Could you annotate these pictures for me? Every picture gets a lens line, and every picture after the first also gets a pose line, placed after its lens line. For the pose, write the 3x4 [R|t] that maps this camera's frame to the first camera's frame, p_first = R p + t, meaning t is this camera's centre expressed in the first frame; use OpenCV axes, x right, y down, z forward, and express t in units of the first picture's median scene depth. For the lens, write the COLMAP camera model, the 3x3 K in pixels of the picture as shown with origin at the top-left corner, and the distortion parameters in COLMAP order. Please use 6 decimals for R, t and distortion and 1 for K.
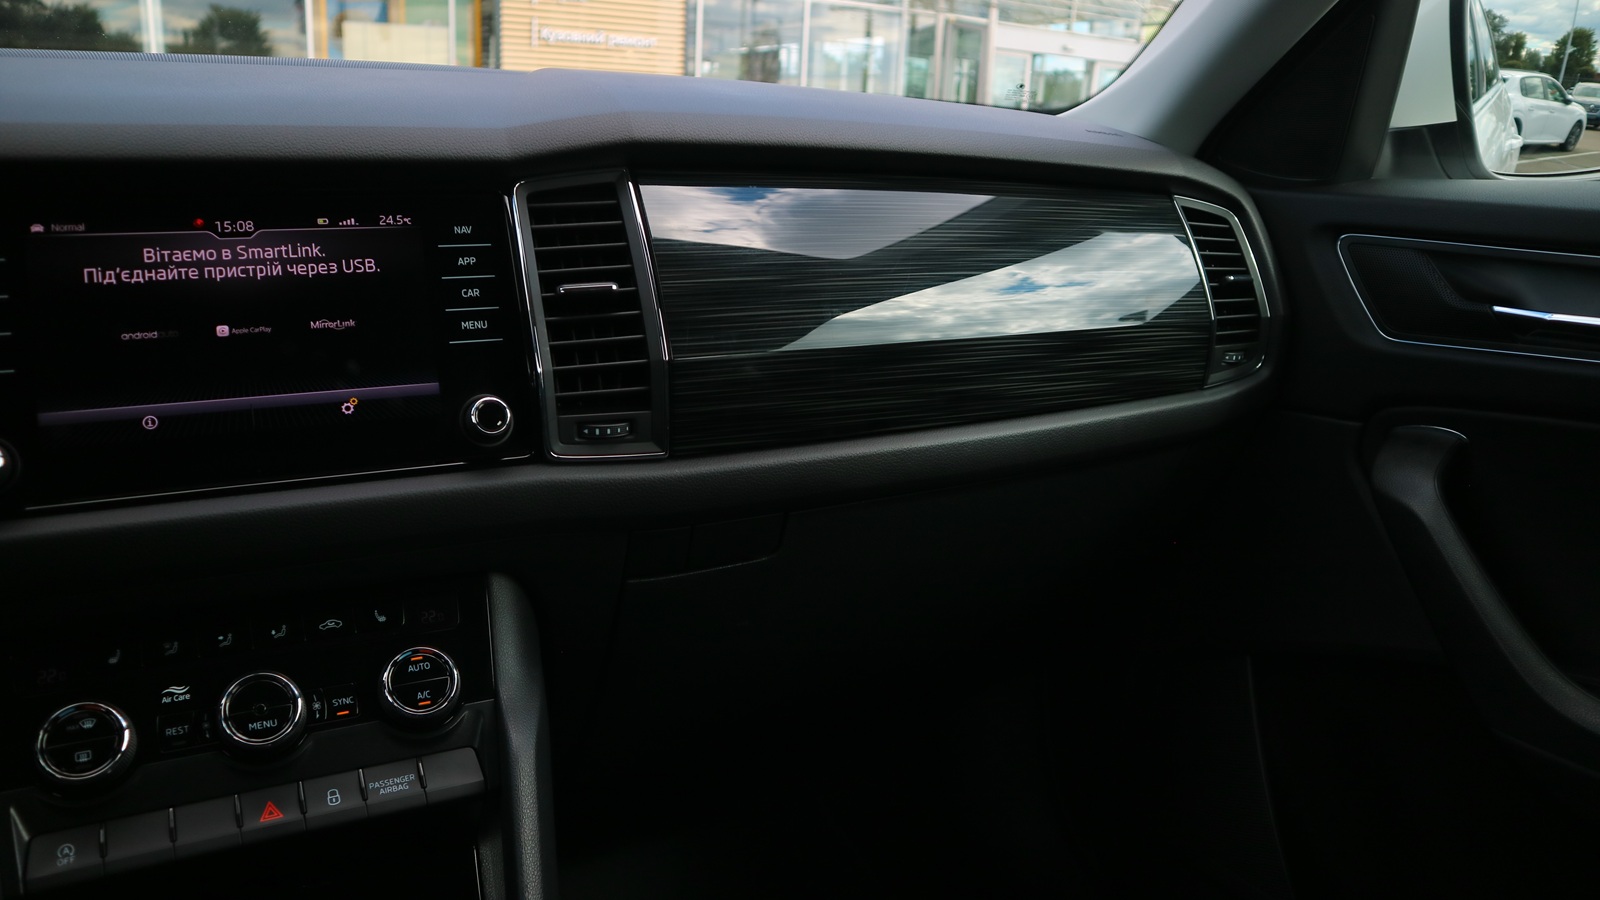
lens RADIAL K [[1114.8, 0, 799.0], [0, 1114.8, 439.2], [0, 0, 1]] dist [-0.121223, 0.082054]
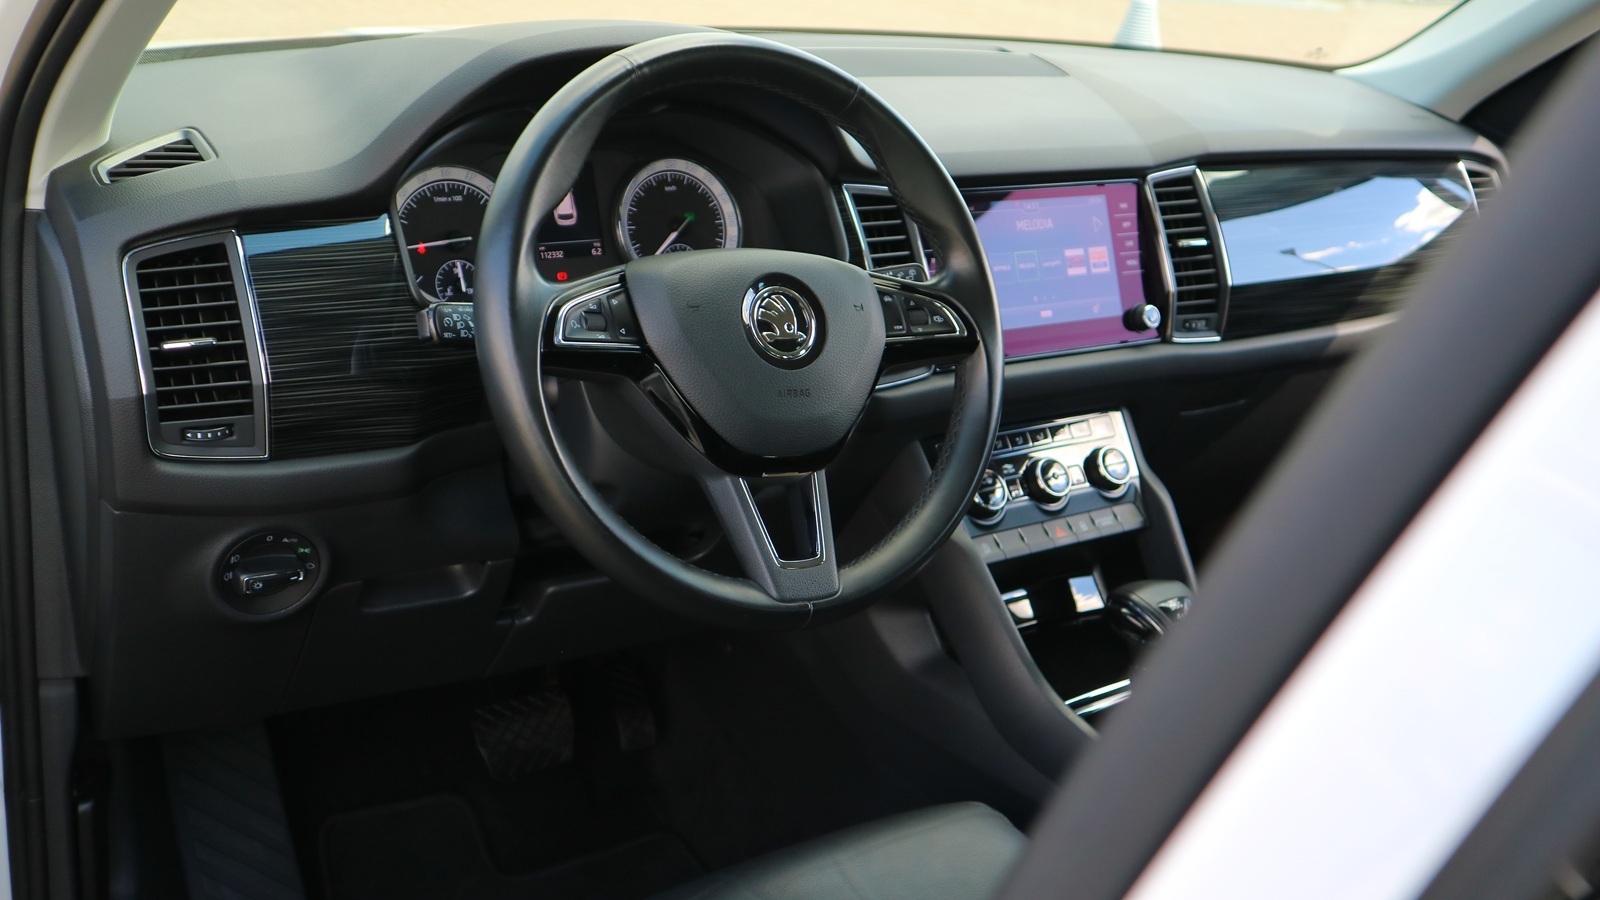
lens RADIAL K [[1593.6, 0, 800.0], [0, 1593.6, 450.0], [0, 0, 1]] dist [0.008749, 0.013393]
pose [[0.990337, 0.007483, 0.138477, -1.196691], [-0.020908, 0.995186, 0.095745, -0.040860], [-0.137094, -0.097715, 0.985727, -1.473015]]
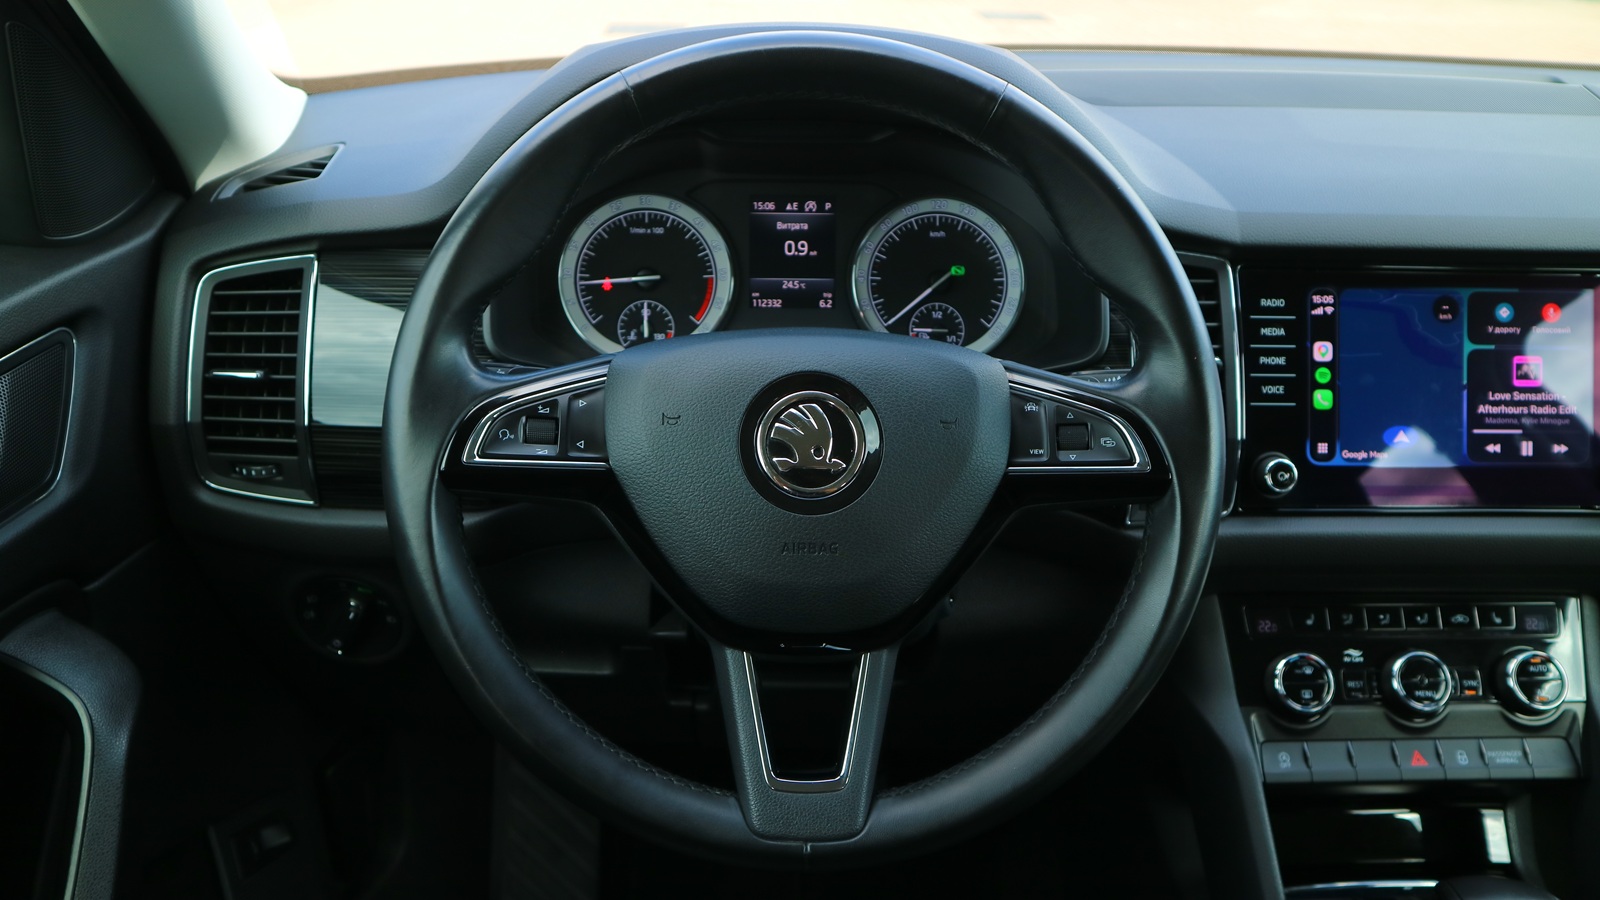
lens RADIAL K [[1299.4, 0, 811.0], [0, 1299.4, 446.3], [0, 0, 1]] dist [-0.114803, 0.158974]
pose [[0.907754, 0.161356, -0.387229, -0.567954], [-0.108195, 0.981891, 0.155513, -0.169032], [0.405310, -0.099271, 0.908774, -0.601857]]
